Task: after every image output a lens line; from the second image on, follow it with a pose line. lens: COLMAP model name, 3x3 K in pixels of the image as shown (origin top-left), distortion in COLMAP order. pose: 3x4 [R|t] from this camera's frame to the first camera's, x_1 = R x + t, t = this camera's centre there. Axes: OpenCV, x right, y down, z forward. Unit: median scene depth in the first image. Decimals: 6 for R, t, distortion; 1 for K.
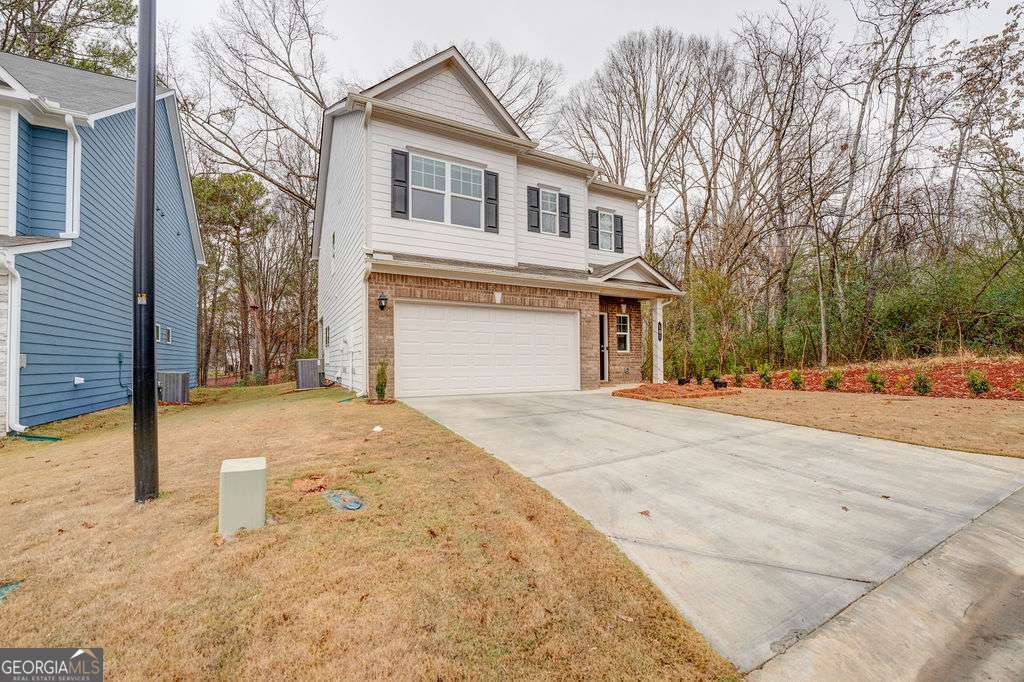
lens RADIAL K [[415.6, 0, 511.7], [0, 415.6, 361.6], [0, 0, 1]] dist [-0.018491, -0.000152]
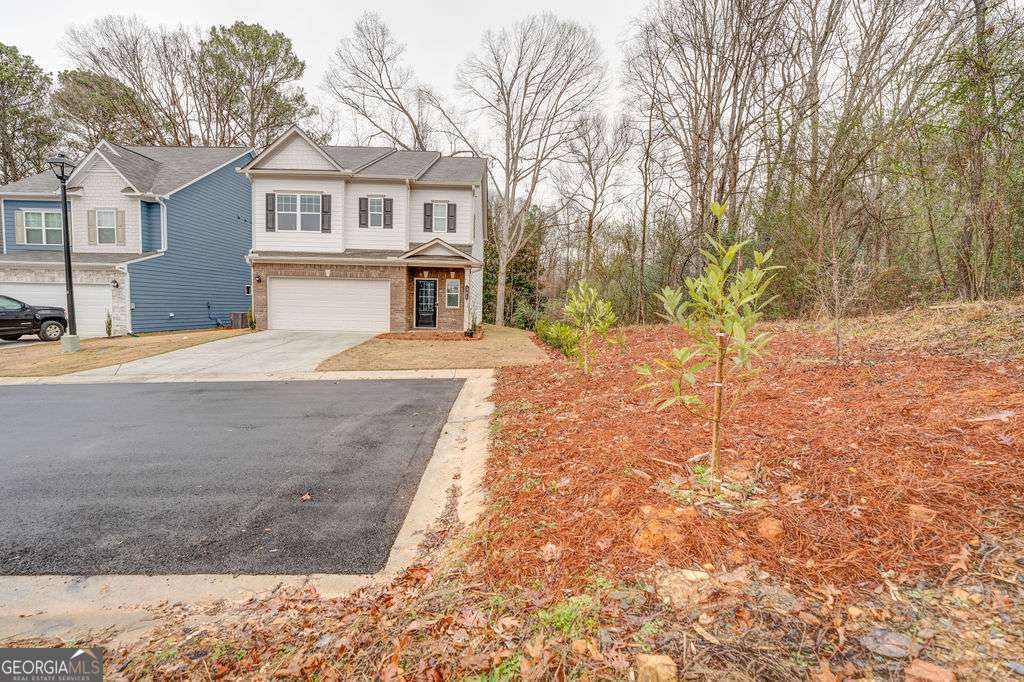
lens RADIAL K [[417.5, 0, 512.0], [0, 417.5, 341.0], [0, 0, 1]] dist [-0.018567, -0.000036]
pose [[0.894900, 0.059739, -0.442251, 1.371289], [-0.028545, 0.996633, 0.076864, -0.031660], [0.445354, -0.056162, 0.893592, -0.167726]]
